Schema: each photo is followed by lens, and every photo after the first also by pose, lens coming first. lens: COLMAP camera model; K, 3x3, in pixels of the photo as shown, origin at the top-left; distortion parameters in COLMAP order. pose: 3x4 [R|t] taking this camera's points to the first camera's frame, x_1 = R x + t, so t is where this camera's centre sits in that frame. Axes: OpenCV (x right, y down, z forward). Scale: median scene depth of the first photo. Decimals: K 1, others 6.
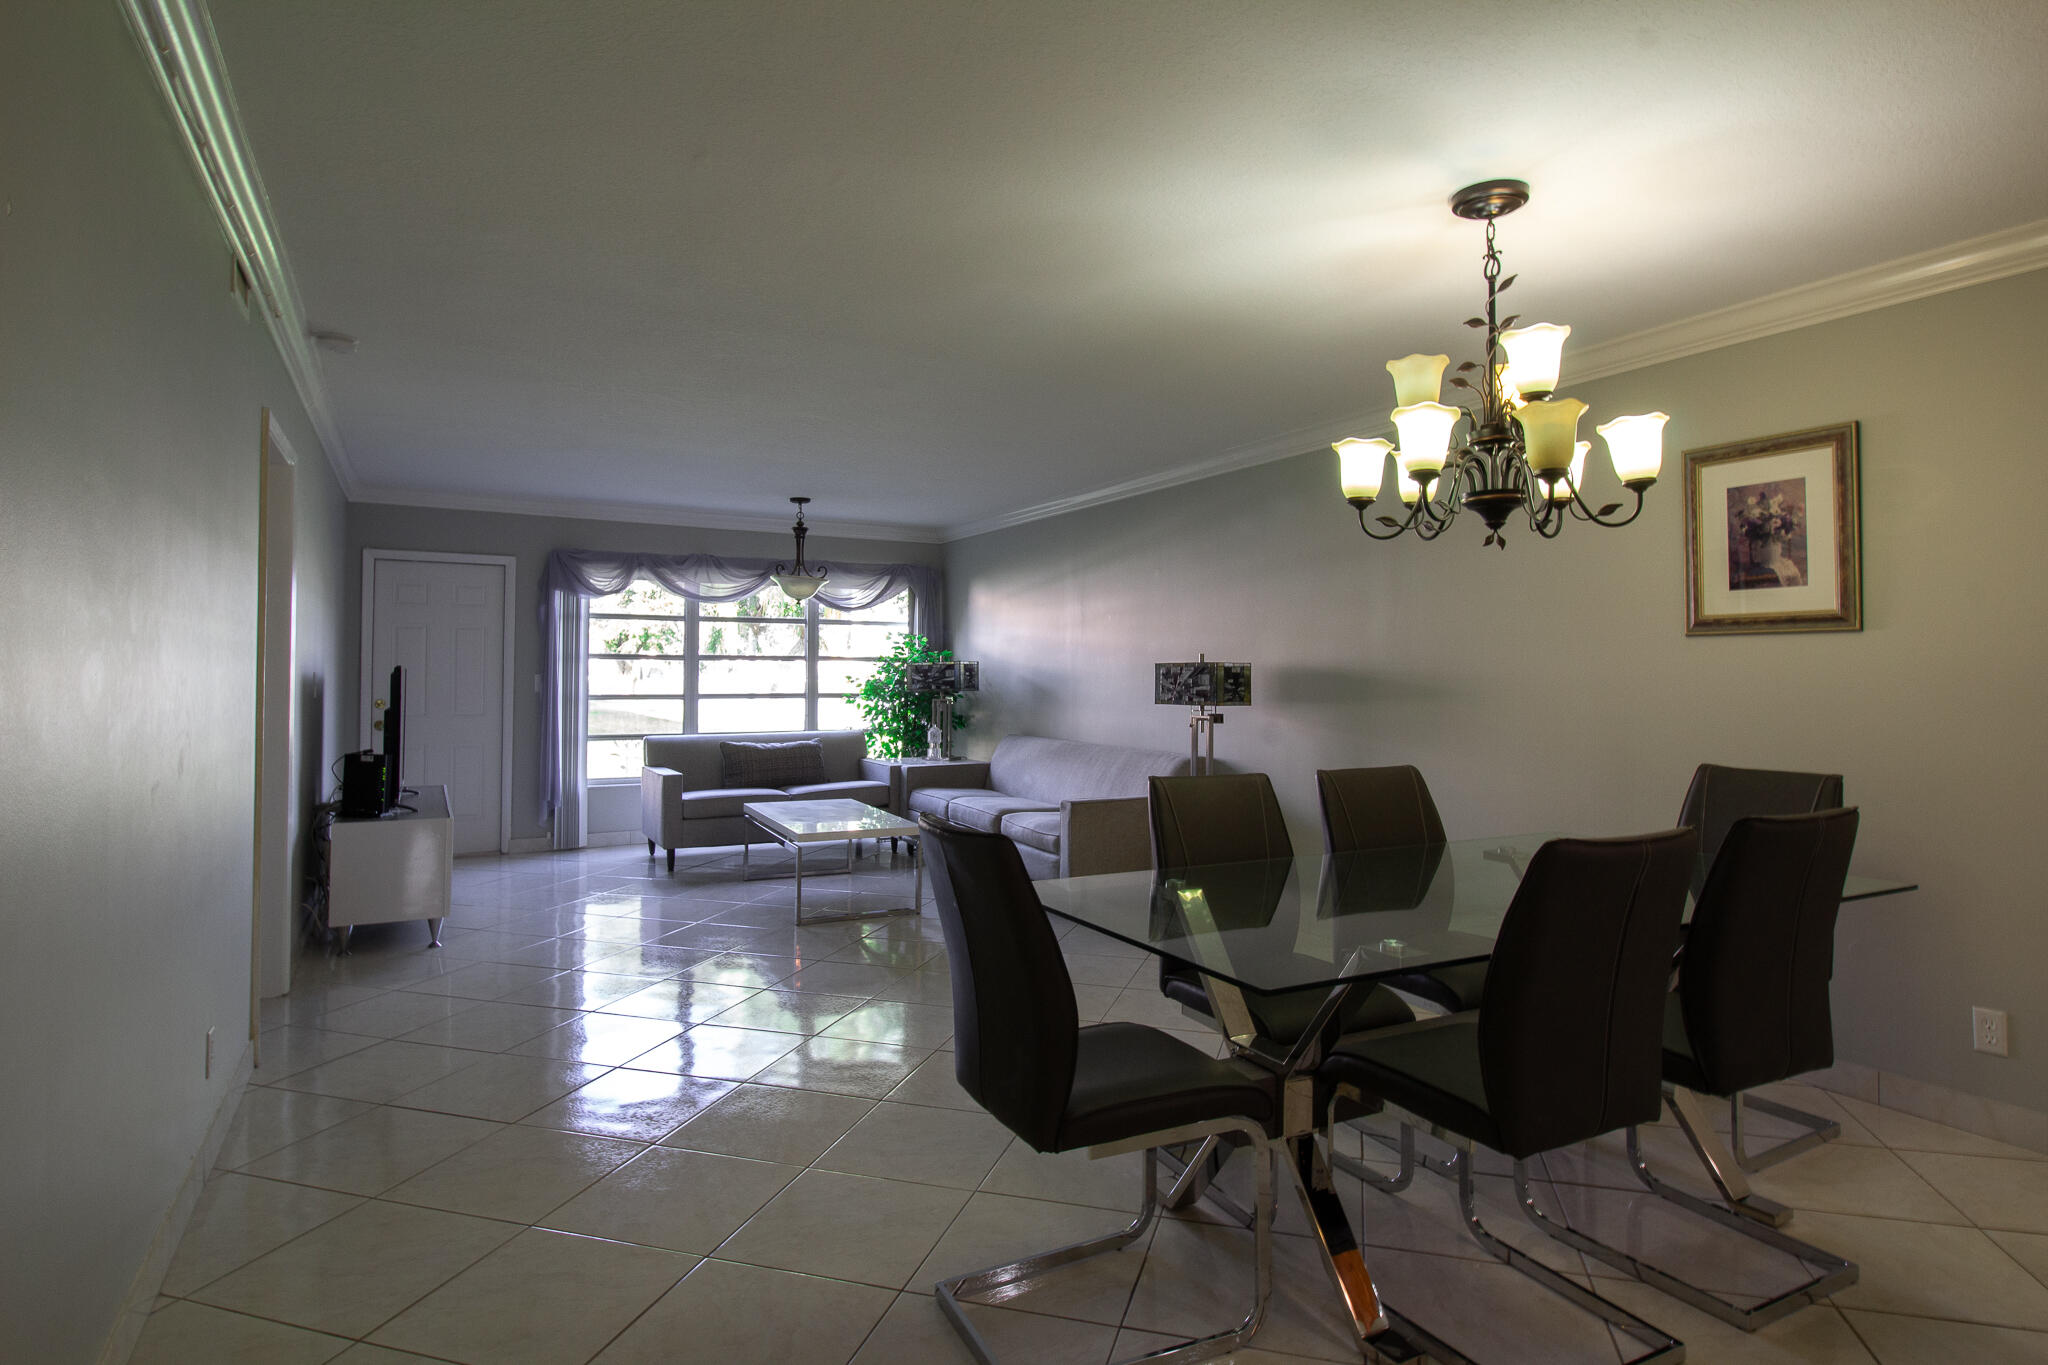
lens RADIAL K [[1106.1, 0, 1029.7], [0, 1106.1, 675.6], [0, 0, 1]] dist [-0.028378, -0.000445]
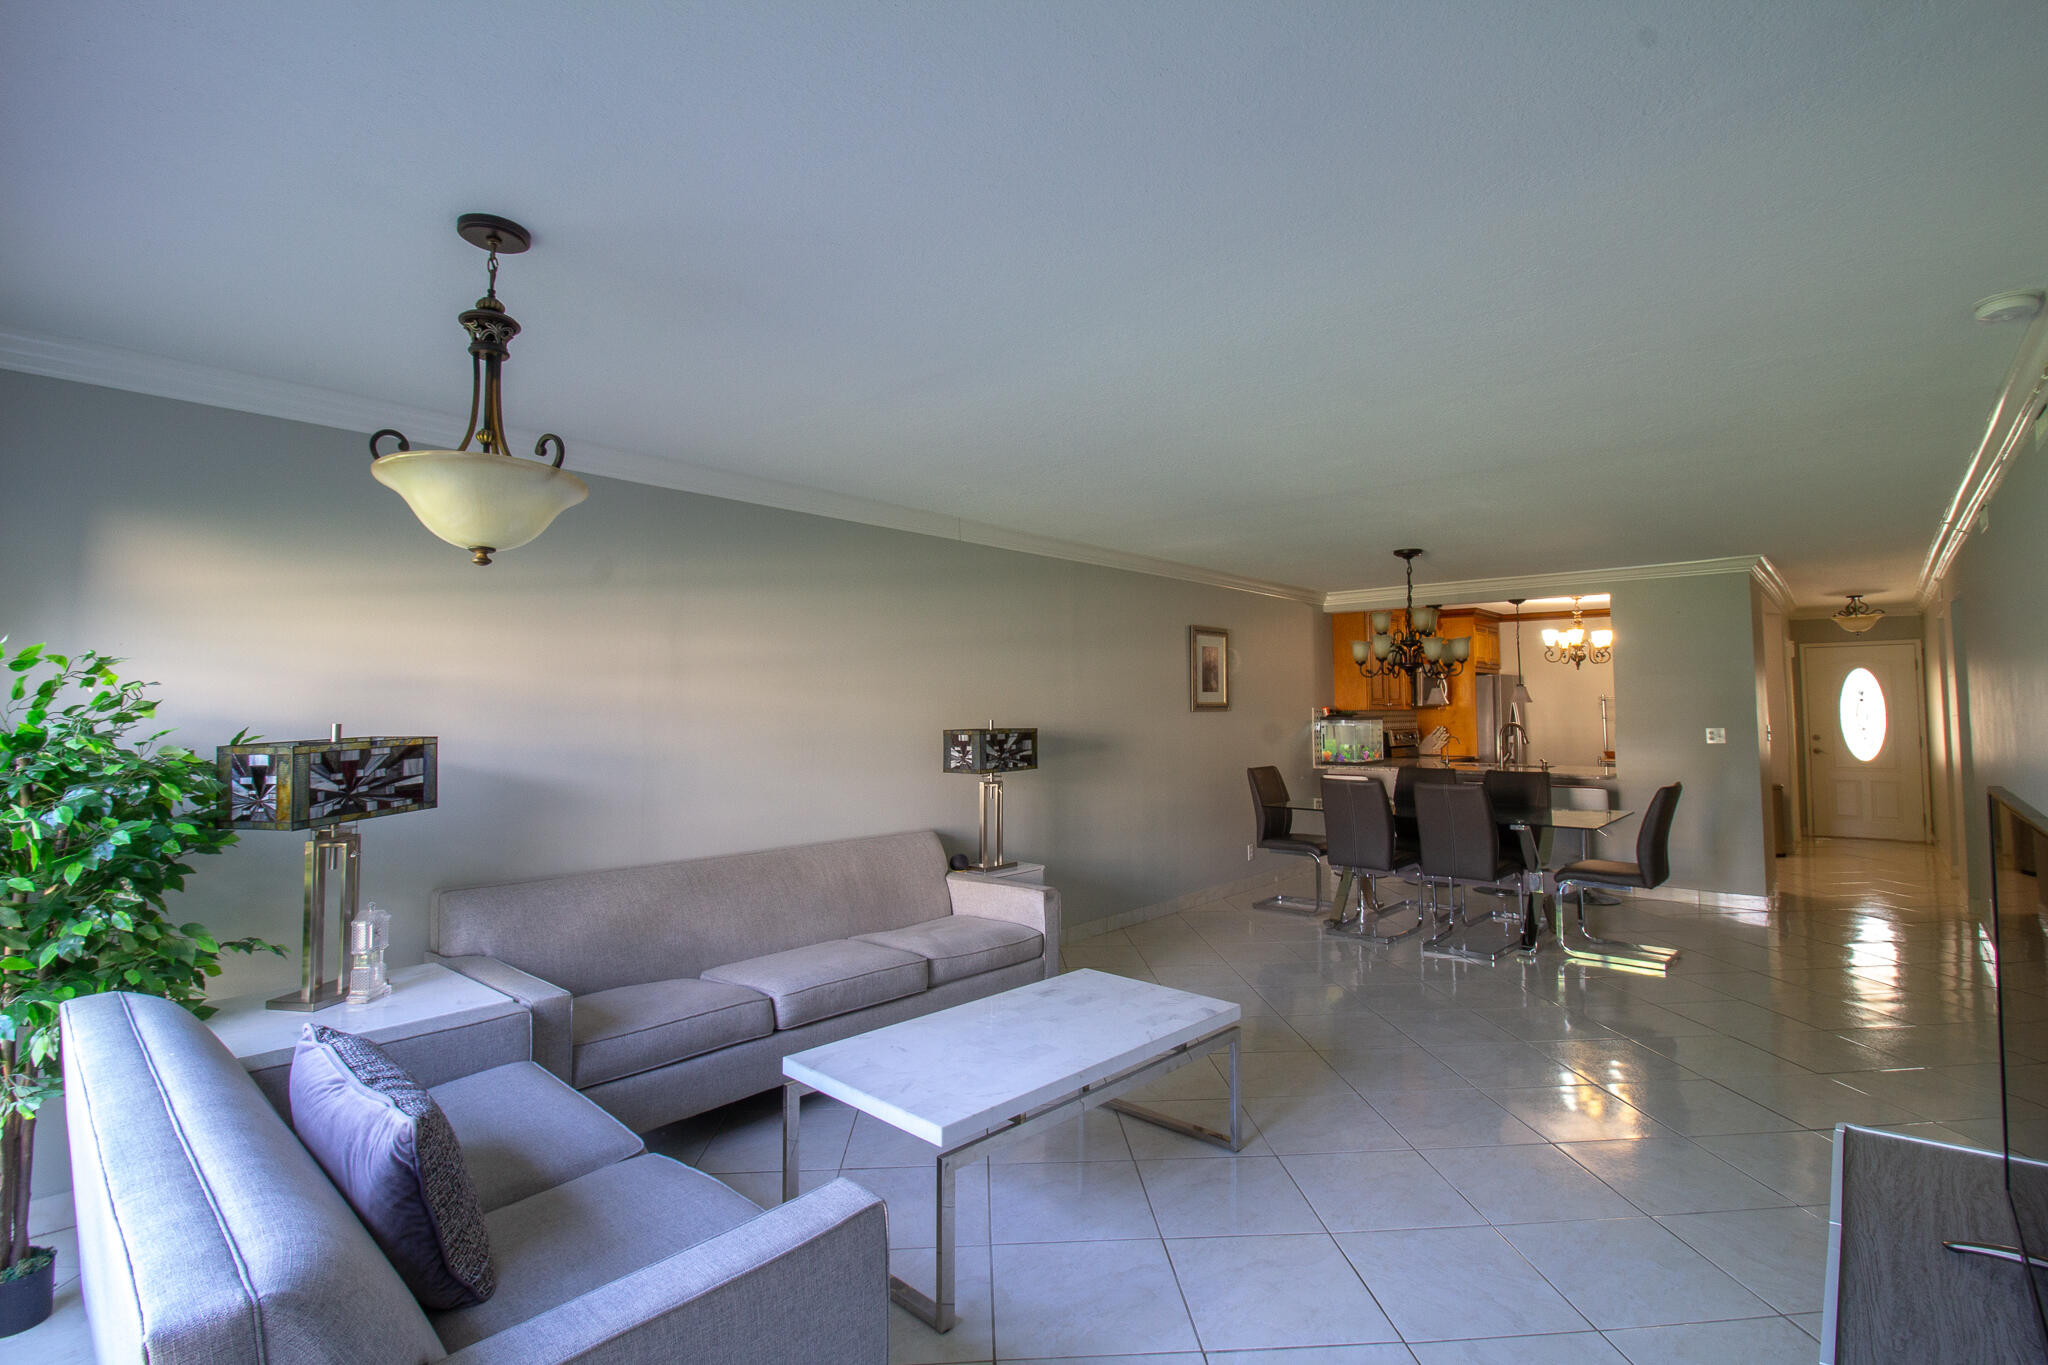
lens RADIAL K [[937.7, 0, 1021.6], [0, 937.7, 661.6], [0, 0, 1]] dist [-0.021569, -0.001900]
pose [[-0.339226, 0.046859, 0.939537, -1.083170], [0.006458, 0.998851, -0.047485, -0.052561], [-0.940683, -0.010041, -0.339139, 2.069714]]
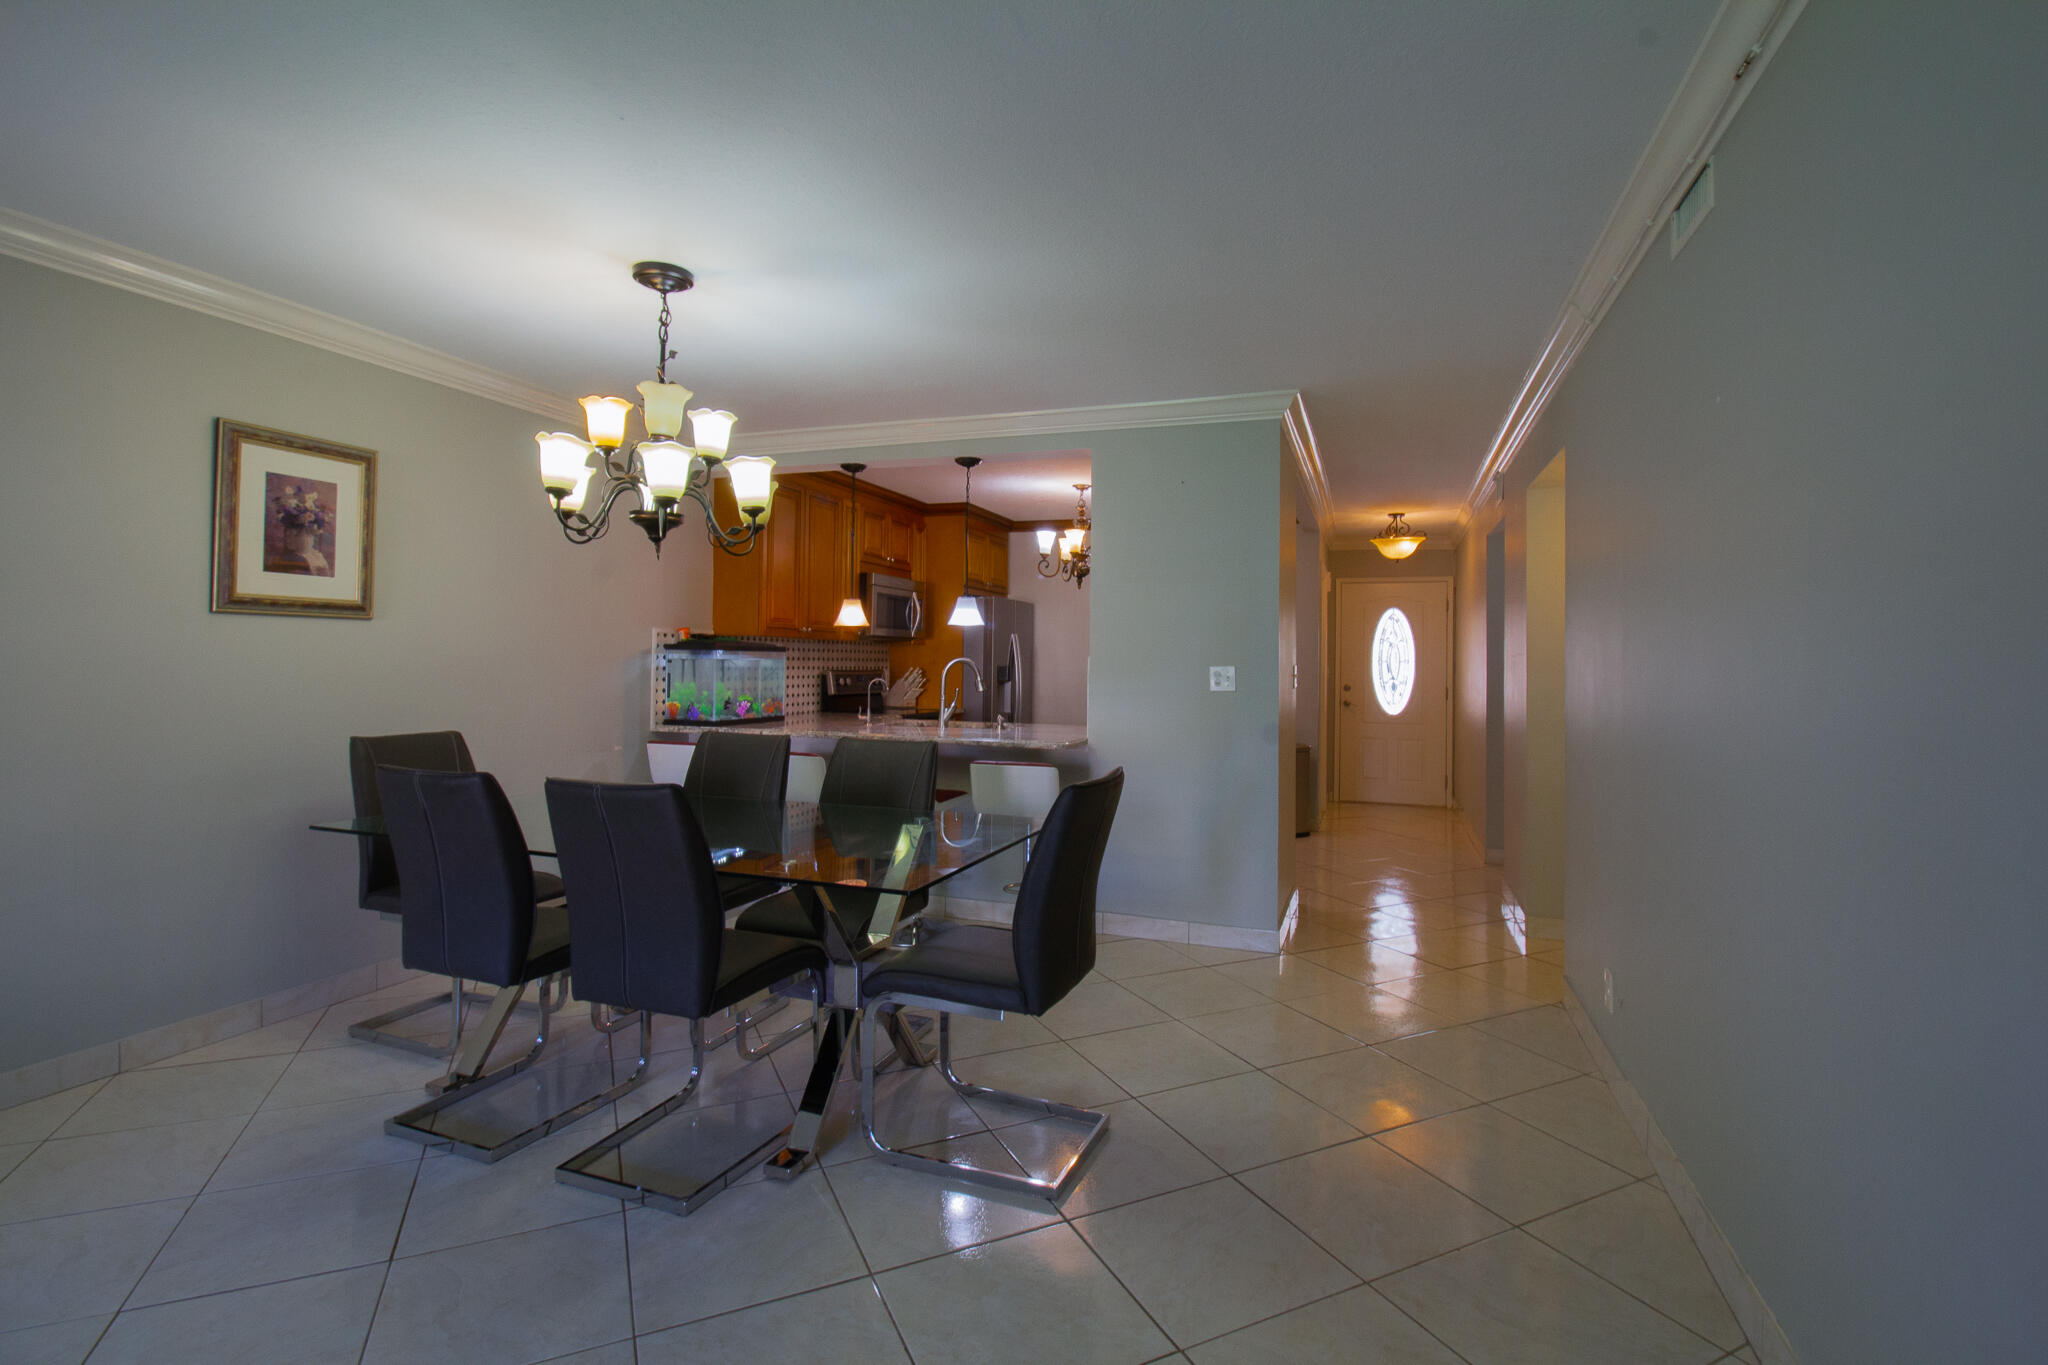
lens RADIAL K [[937.7, 0, 1034.0], [0, 937.7, 665.3], [0, 0, 1]] dist [-0.021569, -0.001900]
pose [[-0.673975, -0.012825, 0.738643, -0.504550], [-0.011807, 0.999909, 0.006588, -0.004019], [-0.738660, -0.004281, -0.674064, 1.082487]]
